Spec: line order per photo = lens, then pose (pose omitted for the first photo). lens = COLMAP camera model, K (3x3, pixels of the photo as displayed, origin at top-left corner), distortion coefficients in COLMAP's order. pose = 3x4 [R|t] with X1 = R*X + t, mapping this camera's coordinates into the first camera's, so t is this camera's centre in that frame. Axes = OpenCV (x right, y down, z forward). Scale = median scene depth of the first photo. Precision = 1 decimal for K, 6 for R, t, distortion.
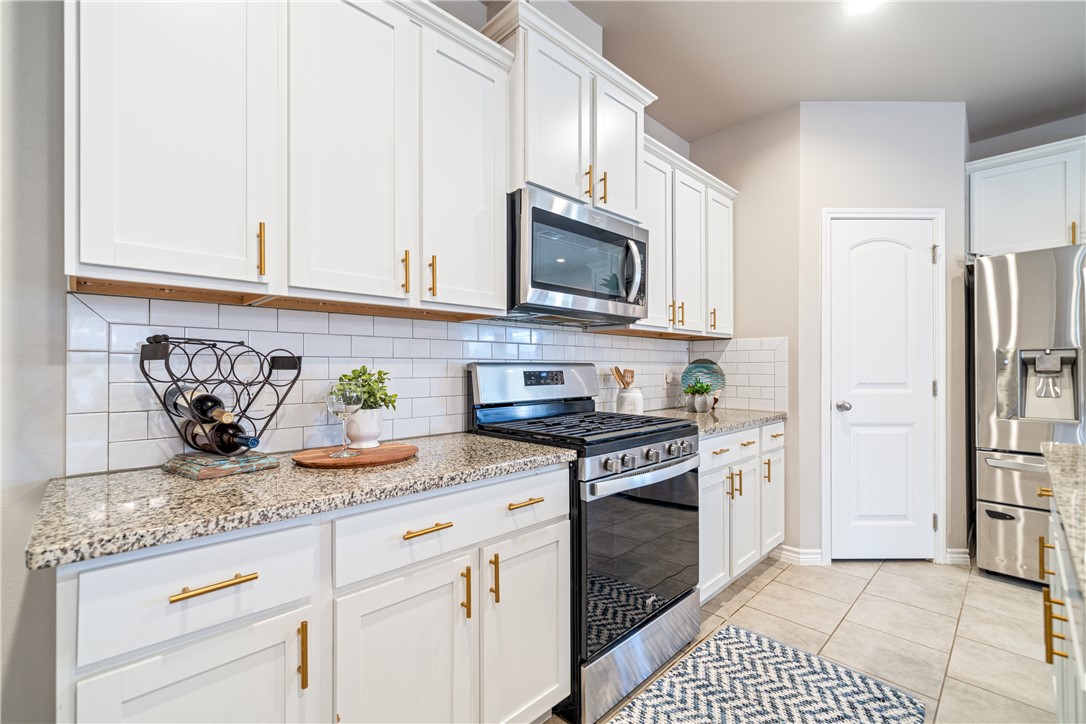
lens RADIAL K [[473.9, 0, 548.4], [0, 473.9, 365.7], [0, 0, 1]] dist [-0.002648, 0.000621]
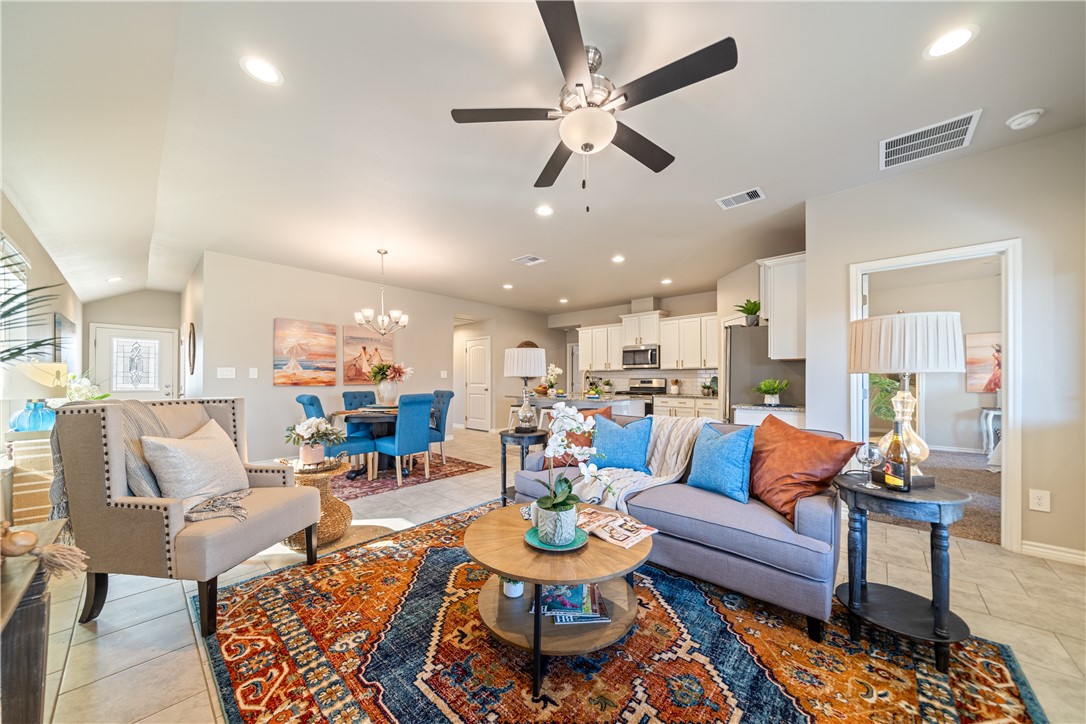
lens RADIAL K [[372.5, 0, 544.9], [0, 372.5, 374.7], [0, 0, 1]] dist [-0.005420, 0.000793]
pose [[0.057676, -0.013476, -0.998244, 3.521863], [0.003670, 0.999905, -0.013286, 0.000570], [0.998329, -0.002897, 0.057720, -0.136766]]
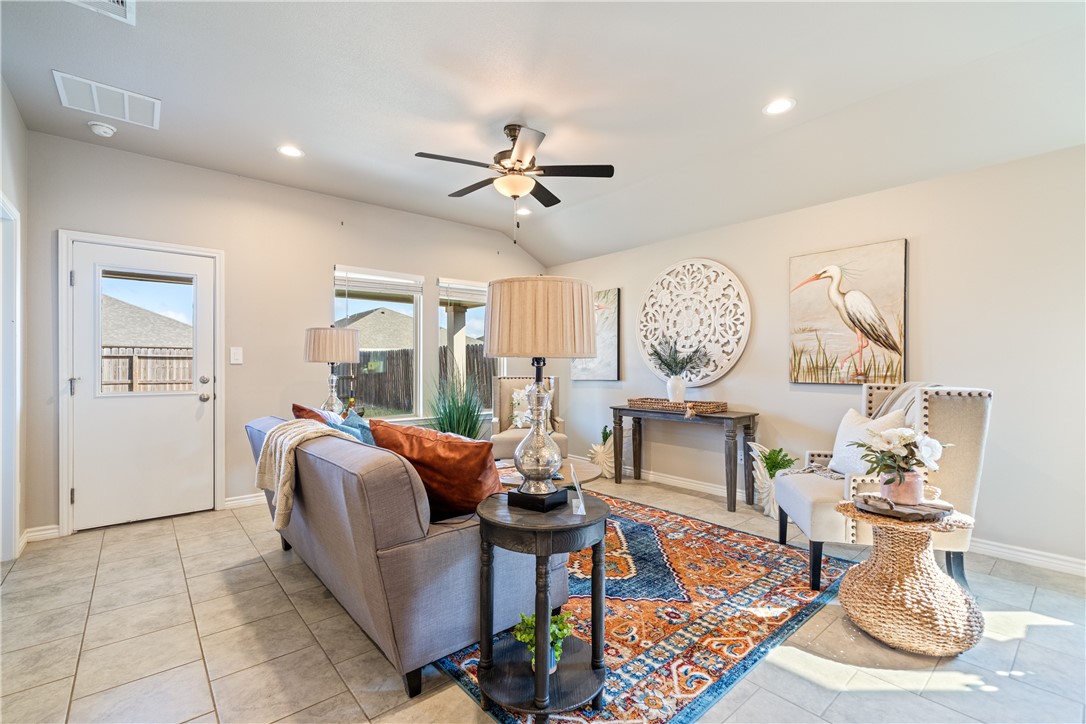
lens RADIAL K [[473.9, 0, 542.9], [0, 473.9, 367.8], [0, 0, 1]] dist [-0.002648, 0.000621]
pose [[0.075420, -0.003592, 0.997145, 1.099120], [-0.000504, 0.999993, 0.003640, 0.000028], [-0.997152, -0.000777, 0.075418, -0.191045]]
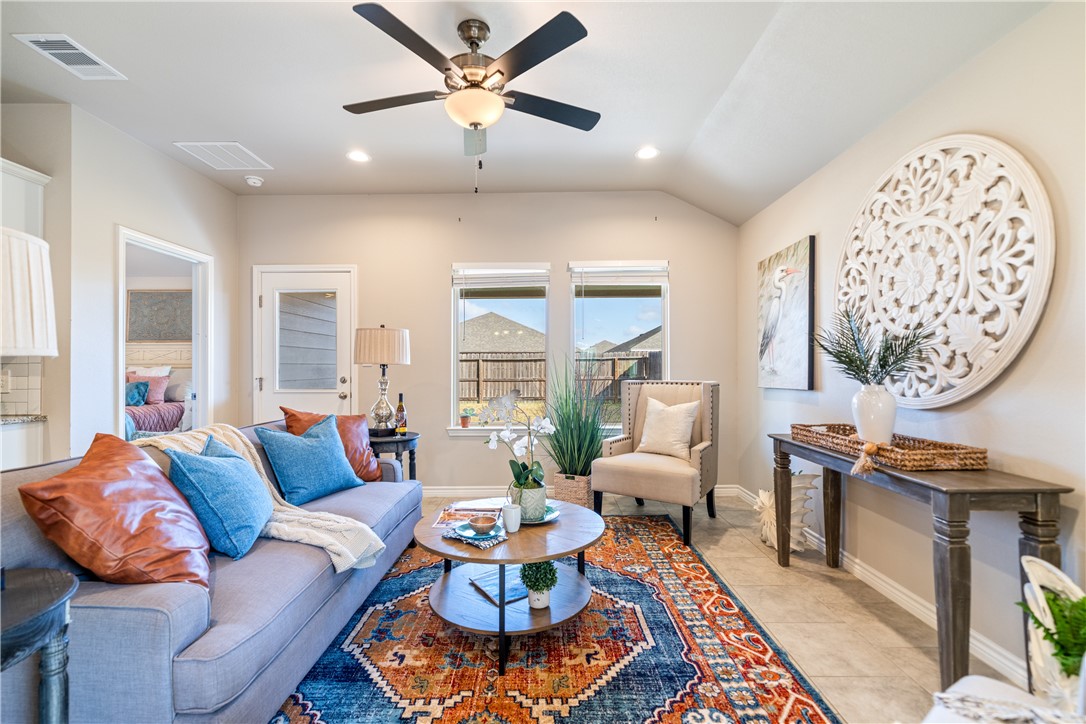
lens RADIAL K [[473.9, 0, 545.9], [0, 473.9, 367.4], [0, 0, 1]] dist [-0.002648, 0.000621]
pose [[0.705524, -0.002946, 0.708680, 1.981488], [0.003062, 0.999995, 0.001108, -0.000941], [-0.708679, 0.001388, 0.705529, -0.859674]]
